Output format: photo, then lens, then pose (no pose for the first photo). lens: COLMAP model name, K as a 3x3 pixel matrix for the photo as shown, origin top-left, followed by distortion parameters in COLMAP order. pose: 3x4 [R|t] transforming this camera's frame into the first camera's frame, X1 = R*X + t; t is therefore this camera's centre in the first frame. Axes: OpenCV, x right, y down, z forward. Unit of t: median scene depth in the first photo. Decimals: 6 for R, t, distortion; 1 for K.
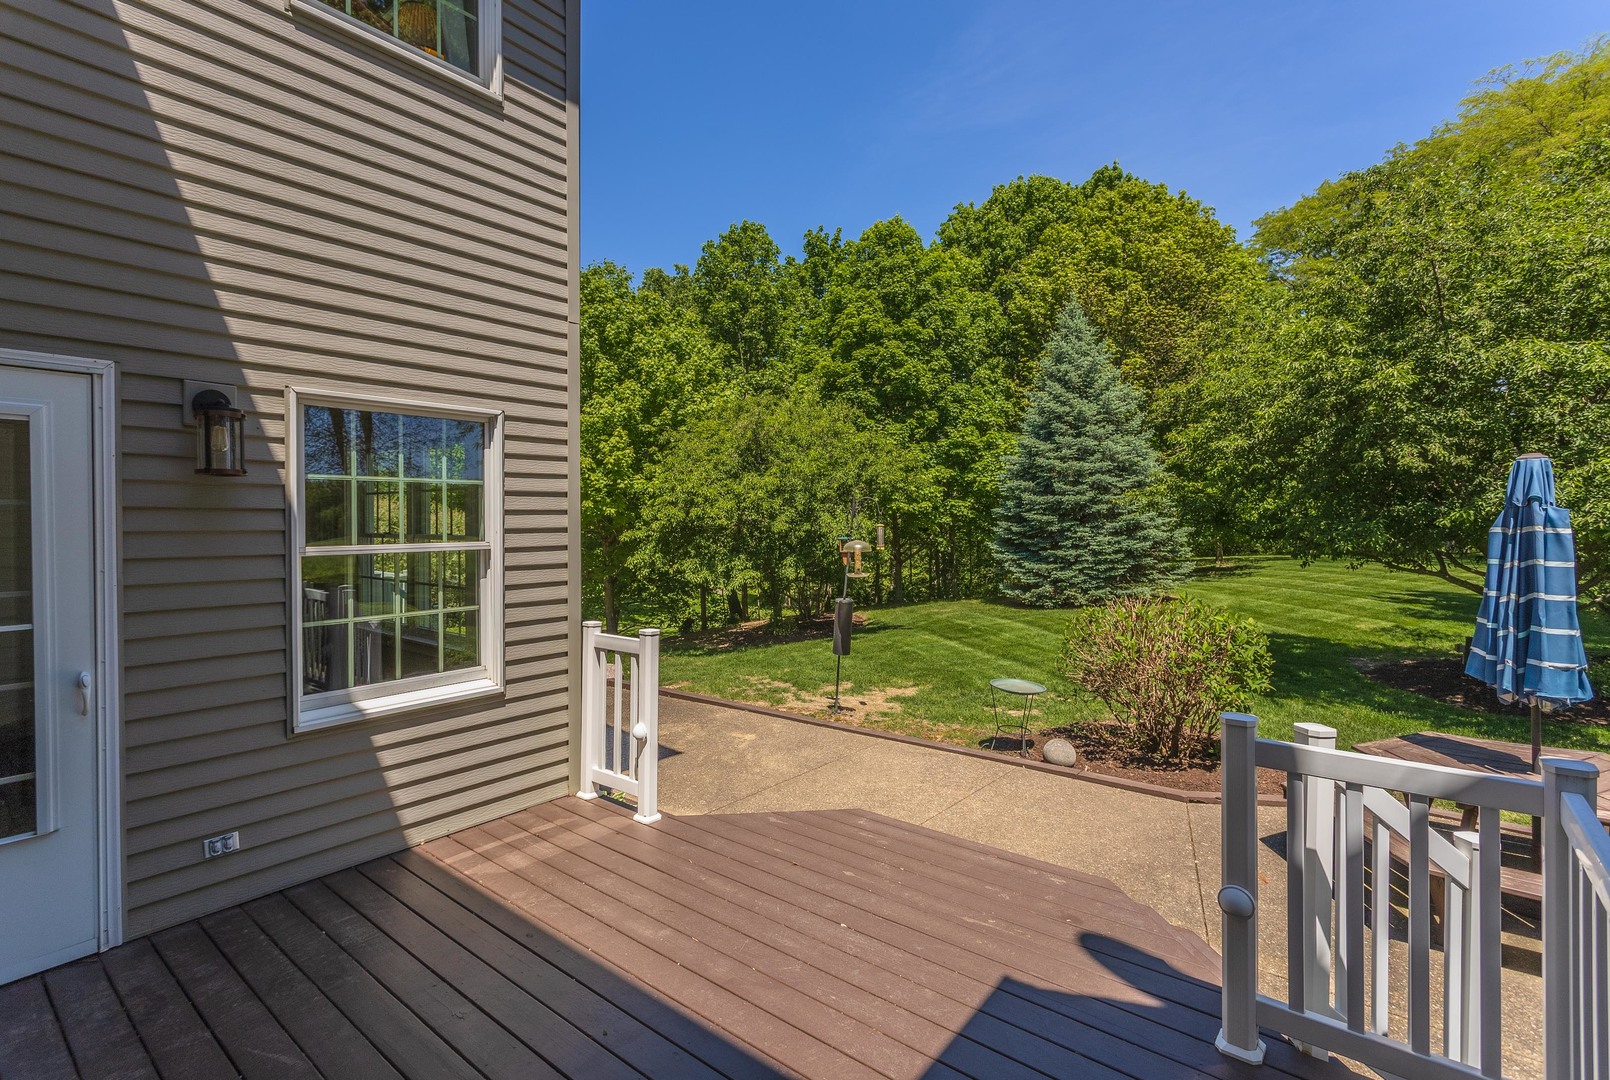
lens RADIAL K [[774.0, 0, 800.4], [0, 774.0, 517.9], [0, 0, 1]] dist [0.001116, 0.000539]
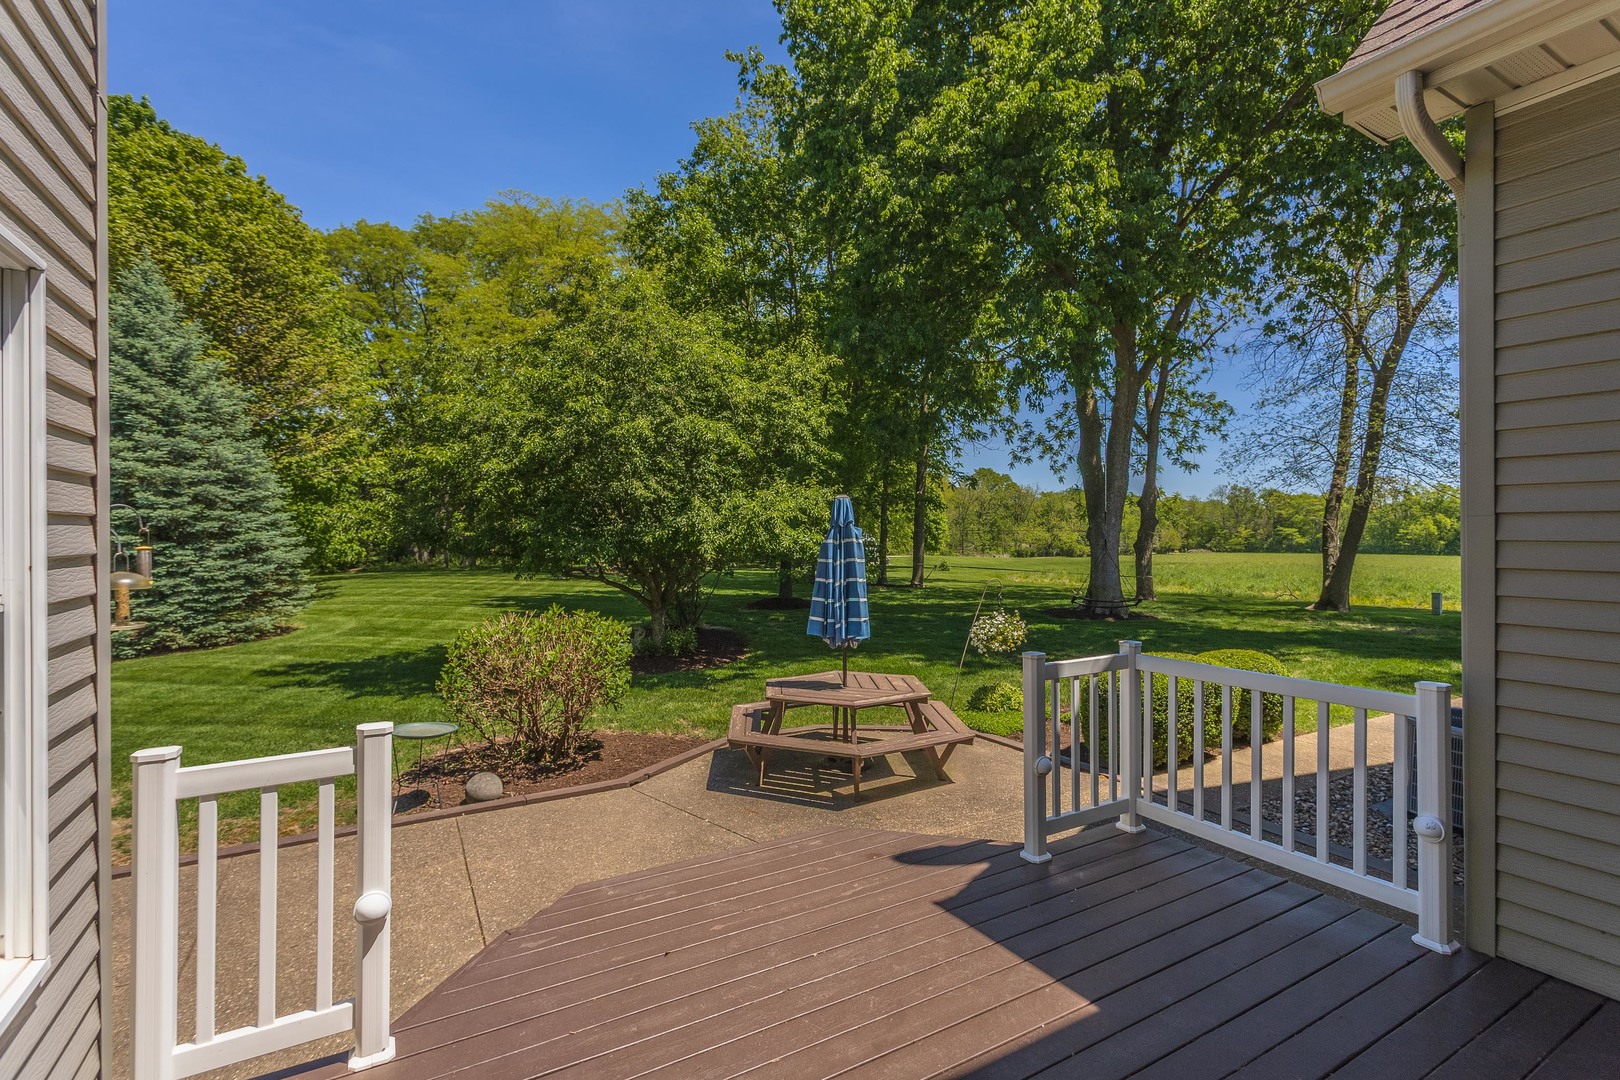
lens RADIAL K [[761.2, 0, 813.0], [0, 761.2, 533.3], [0, 0, 1]] dist [-0.000454, 0.000524]
pose [[0.348477, 0.000422, 0.937317, -0.146432], [0.005473, 0.999982, -0.002485, 0.000655], [-0.937301, 0.005996, 0.348469, 0.117479]]
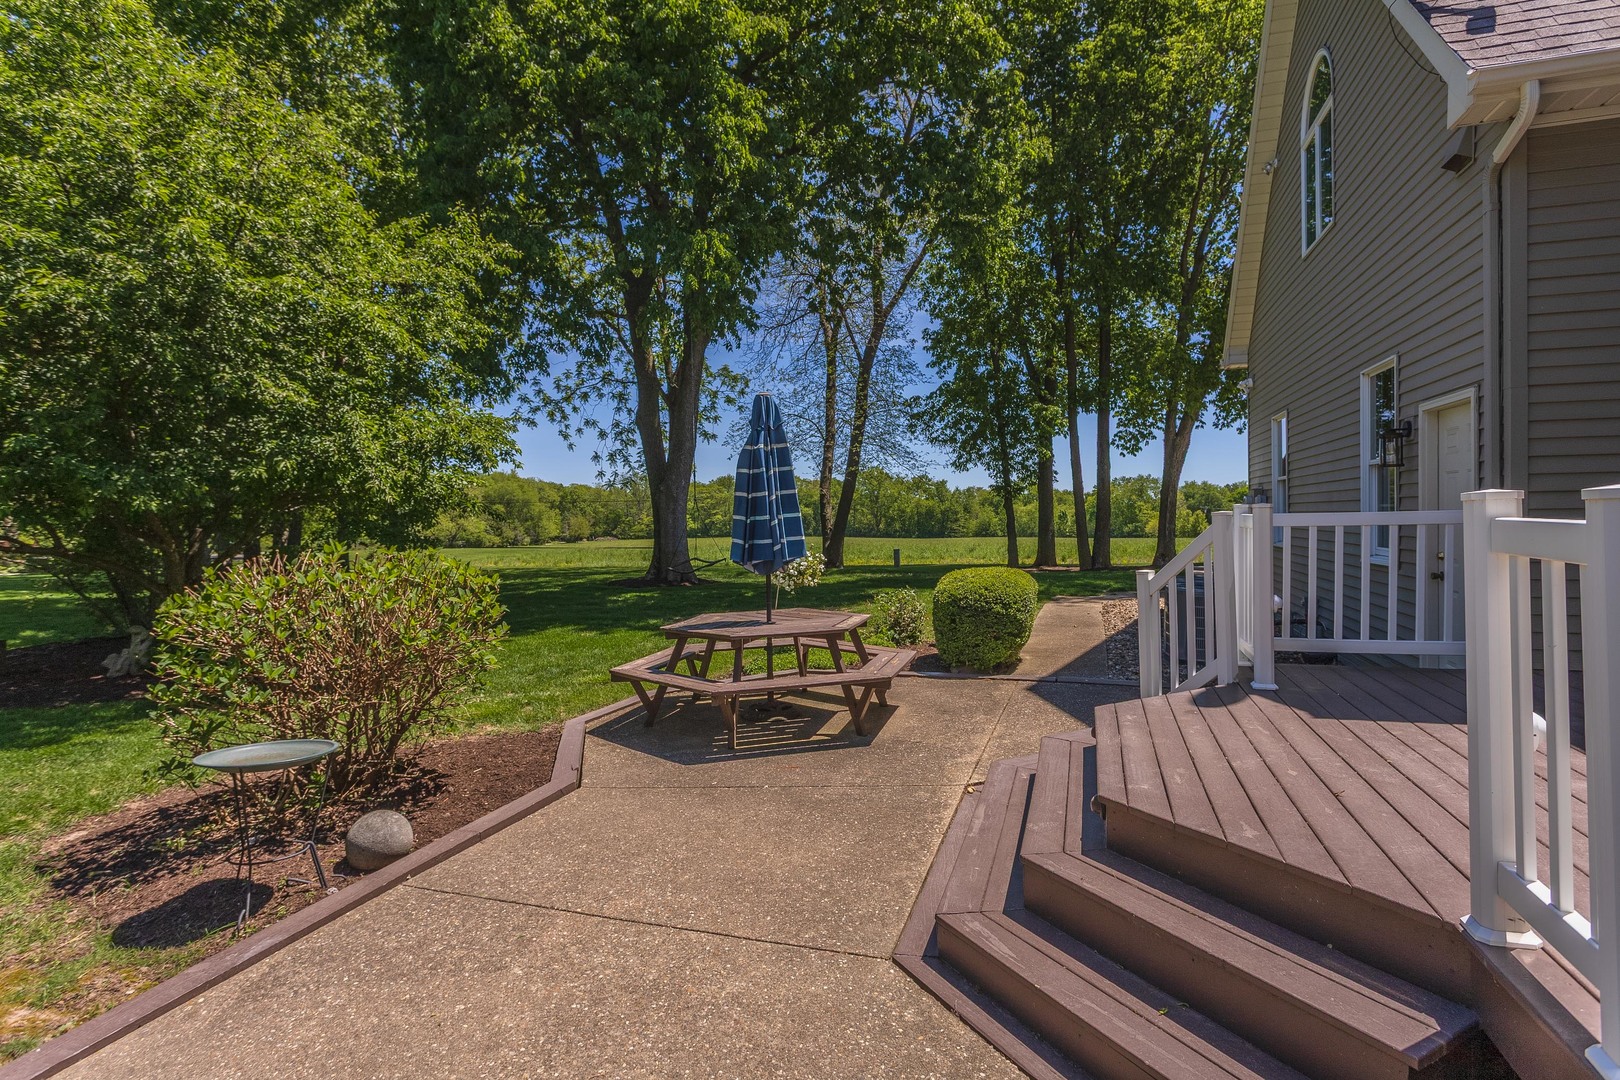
lens RADIAL K [[839.6, 0, 810.0], [0, 839.6, 540.0], [0, 0, 1]] dist [-0.000903, 0.000134]
pose [[-0.355727, -0.016894, 0.934437, -0.117826], [0.024172, 0.999336, 0.027270, 0.034091], [-0.934277, 0.032288, -0.355083, 0.351094]]
